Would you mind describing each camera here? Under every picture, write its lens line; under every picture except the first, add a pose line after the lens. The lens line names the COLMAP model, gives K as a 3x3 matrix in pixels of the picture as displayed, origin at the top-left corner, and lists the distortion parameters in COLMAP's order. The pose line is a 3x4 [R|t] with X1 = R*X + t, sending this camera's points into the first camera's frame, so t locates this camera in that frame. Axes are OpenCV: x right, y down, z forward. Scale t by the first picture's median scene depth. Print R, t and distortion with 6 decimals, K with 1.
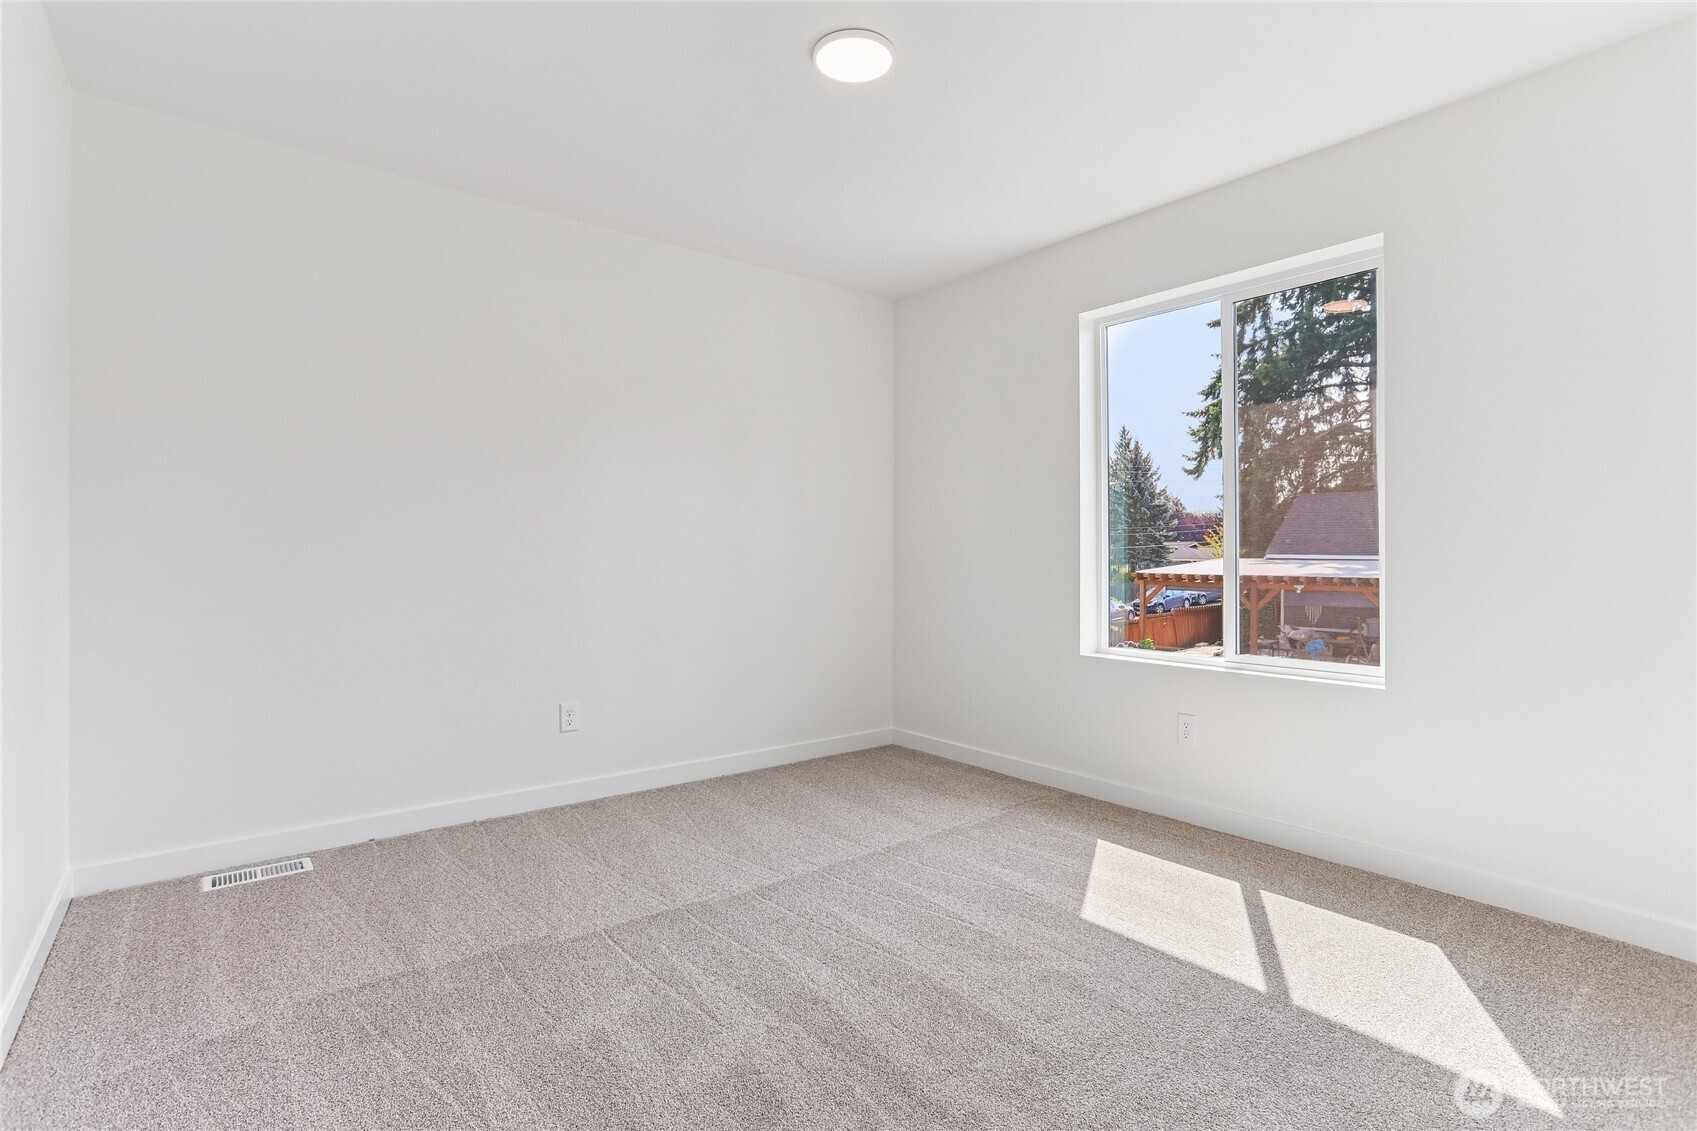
lens RADIAL K [[822.4, 0, 847.3], [0, 822.4, 552.6], [0, 0, 1]] dist [-0.044977, 0.024487]
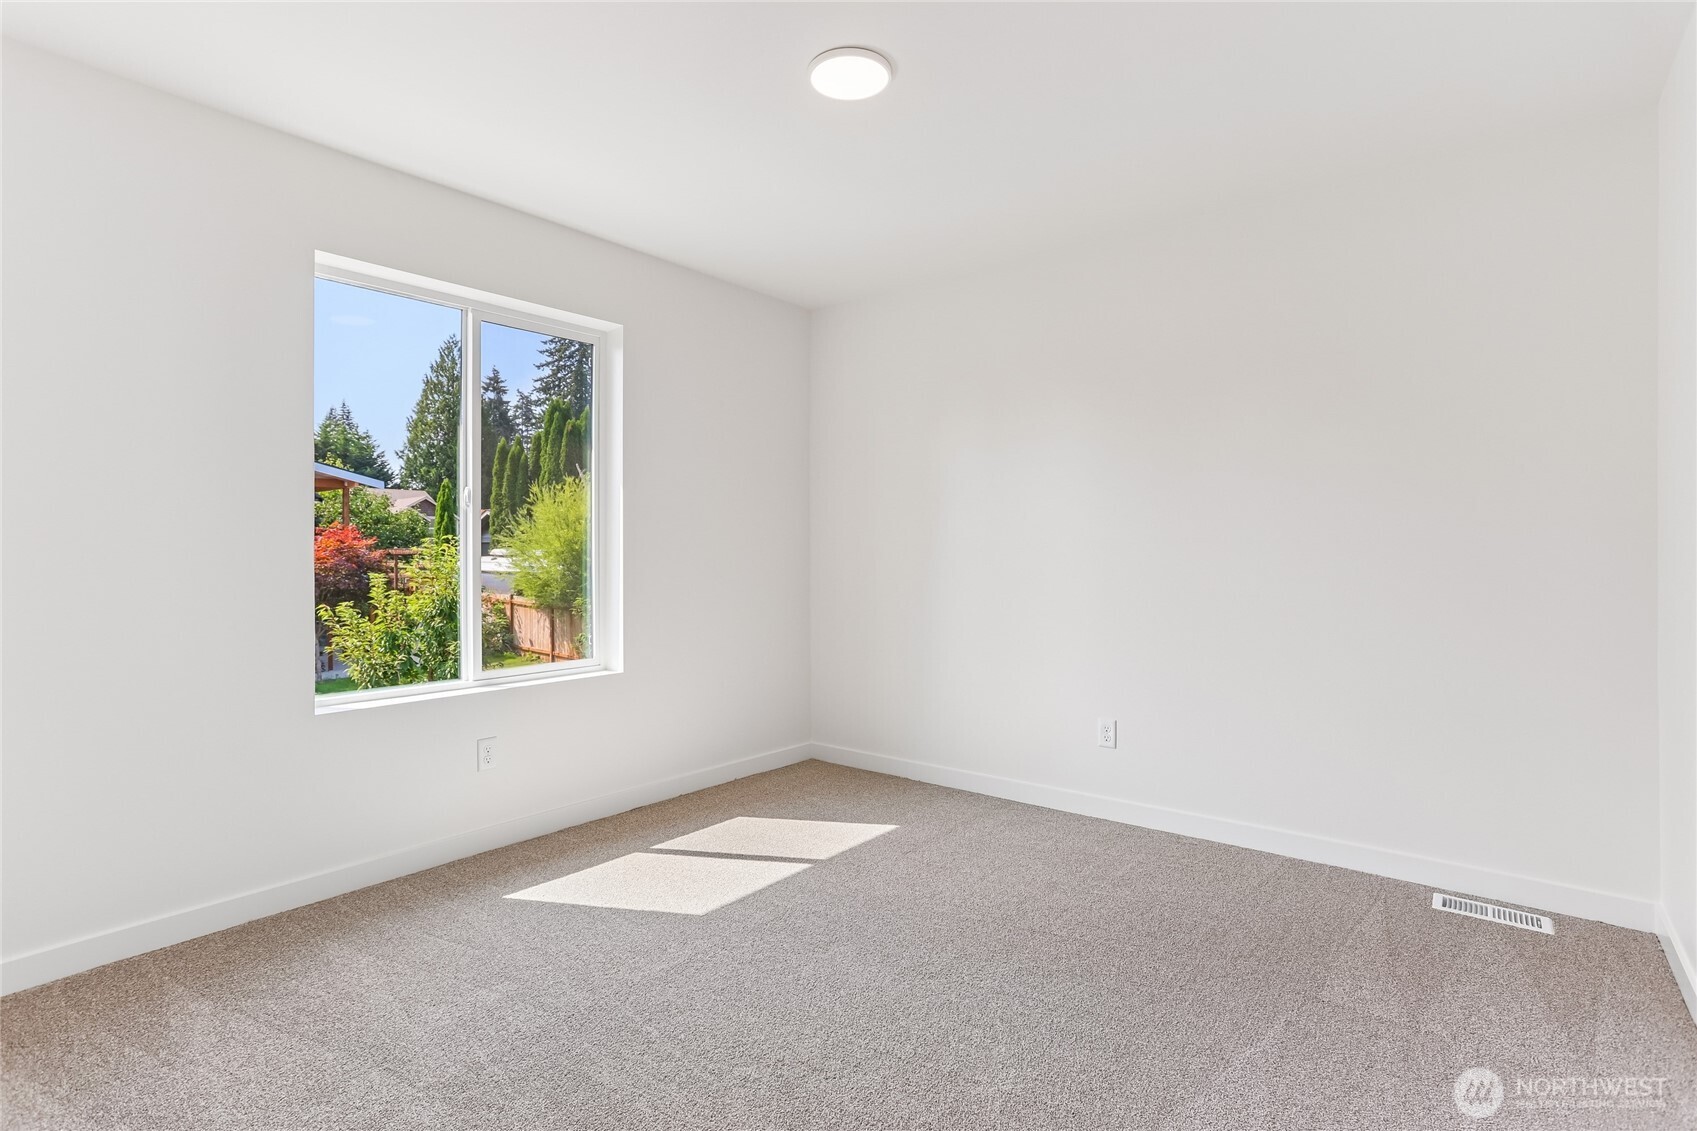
lens RADIAL K [[822.4, 0, 847.3], [0, 822.4, 552.6], [0, 0, 1]] dist [-0.044977, 0.024487]
pose [[-0.214454, 0.008666, 0.976696, -0.635200], [0.016977, 0.999843, -0.005144, -0.010233], [-0.976586, 0.015478, -0.214568, 0.823624]]
